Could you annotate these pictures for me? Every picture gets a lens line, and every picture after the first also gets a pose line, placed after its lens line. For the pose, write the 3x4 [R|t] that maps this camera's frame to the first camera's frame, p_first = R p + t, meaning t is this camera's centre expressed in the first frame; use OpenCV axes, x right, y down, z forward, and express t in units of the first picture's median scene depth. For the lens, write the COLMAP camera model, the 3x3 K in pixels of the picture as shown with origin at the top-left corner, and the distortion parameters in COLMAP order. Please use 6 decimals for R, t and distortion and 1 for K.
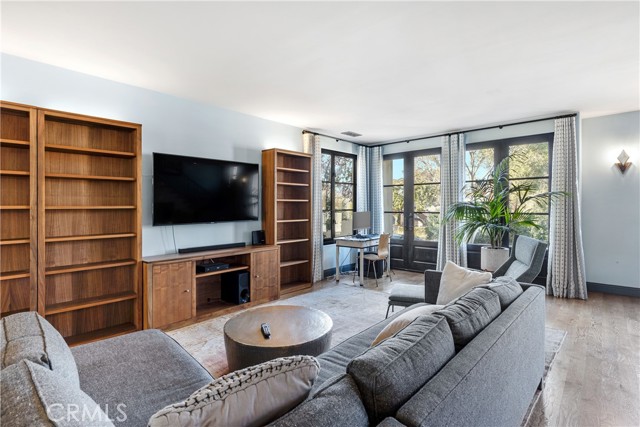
lens RADIAL K [[310.0, 0, 335.1], [0, 310.0, 207.6], [0, 0, 1]] dist [-0.000486, -0.000308]
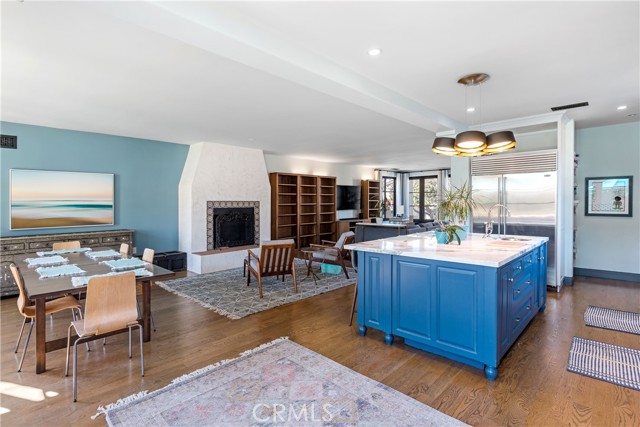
lens RADIAL K [[316.3, 0, 354.8], [0, 316.3, 199.8], [0, 0, 1]] dist [0.000147, -0.000478]
pose [[0.999589, -0.001080, 0.028654, -0.376101], [0.001353, 0.999954, -0.009534, -0.008674], [-0.028643, 0.009569, 0.999544, -1.526442]]
